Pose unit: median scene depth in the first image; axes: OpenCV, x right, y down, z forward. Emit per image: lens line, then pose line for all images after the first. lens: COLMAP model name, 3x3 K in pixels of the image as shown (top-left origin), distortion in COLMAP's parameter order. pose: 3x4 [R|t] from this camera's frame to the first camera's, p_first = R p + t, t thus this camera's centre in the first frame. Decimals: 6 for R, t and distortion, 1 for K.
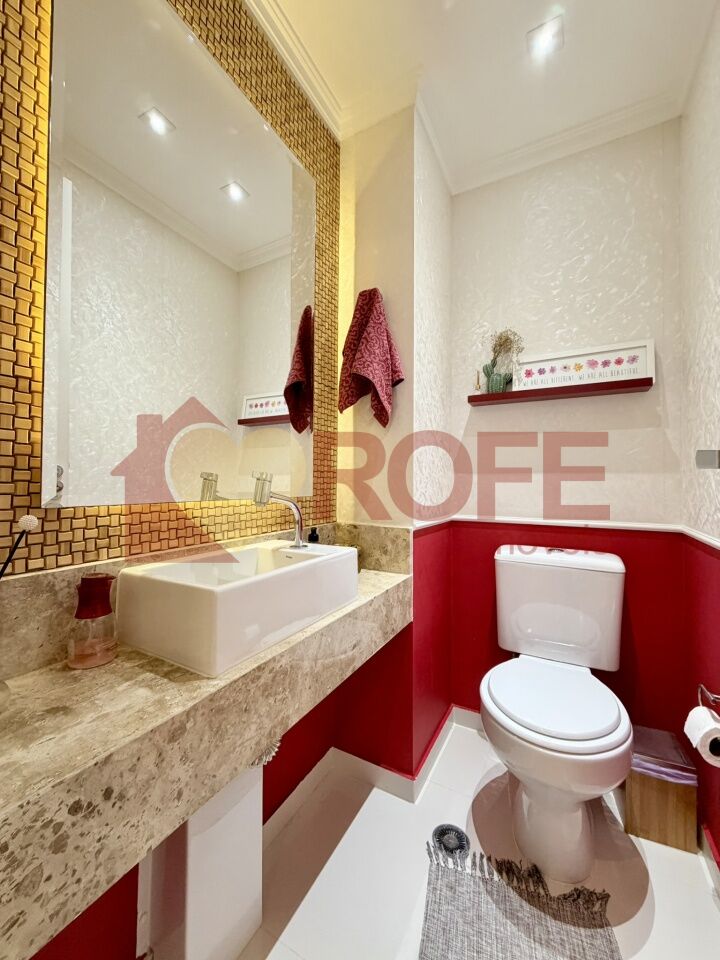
lens RADIAL K [[382.0, 0, 360.5], [0, 382.0, 475.7], [0, 0, 1]] dist [0.001806, 0.000801]
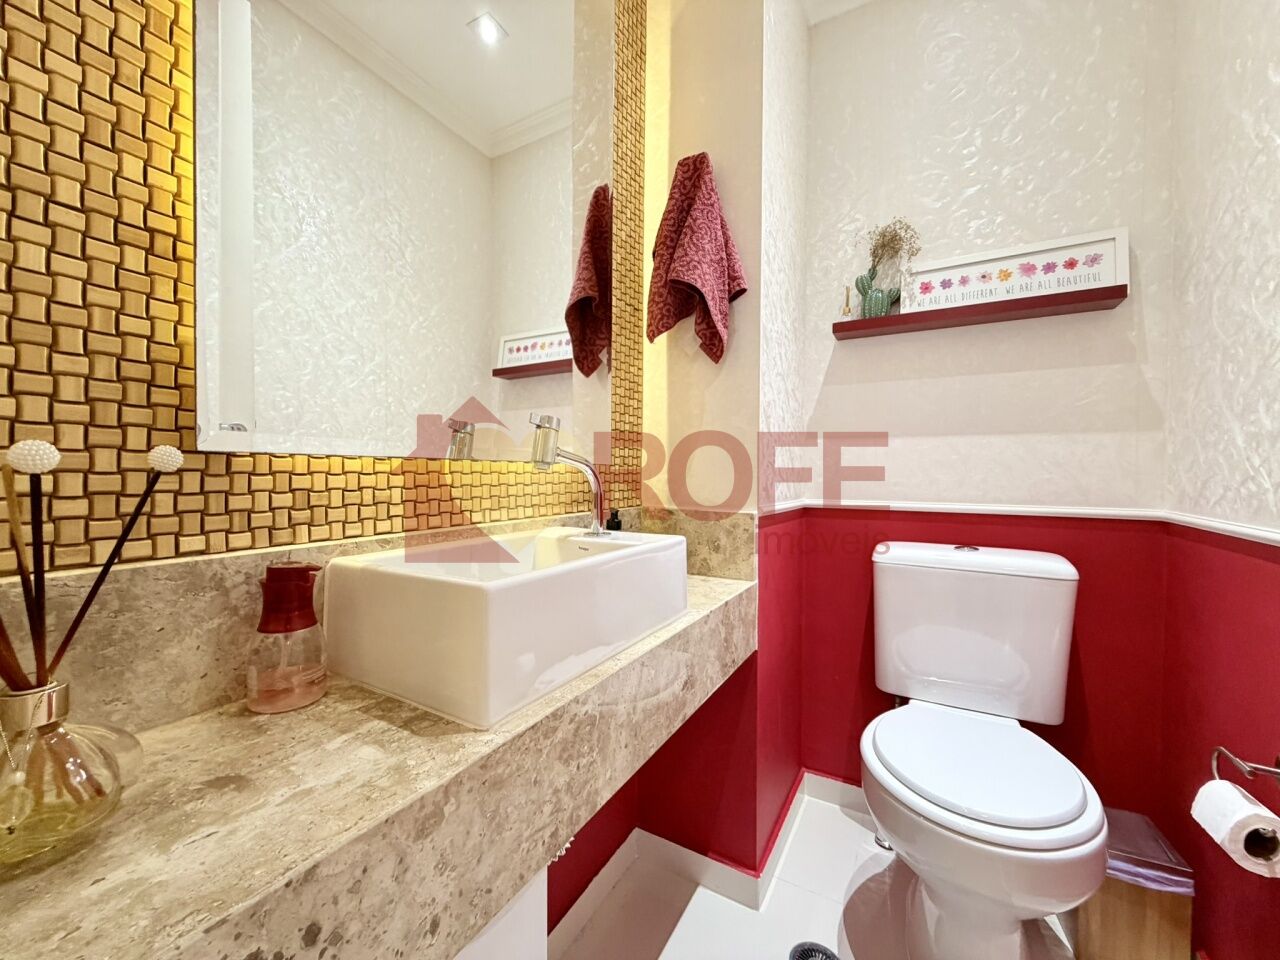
lens RADIAL K [[509.3, 0, 638.4], [0, 509.3, 479.2], [0, 0, 1]] dist [0.001806, 0.000801]
pose [[0.999828, 0.000879, -0.018511, -0.059251], [-0.000312, 0.999532, 0.030589, 0.050655], [0.018529, -0.030578, 0.999361, 0.099444]]
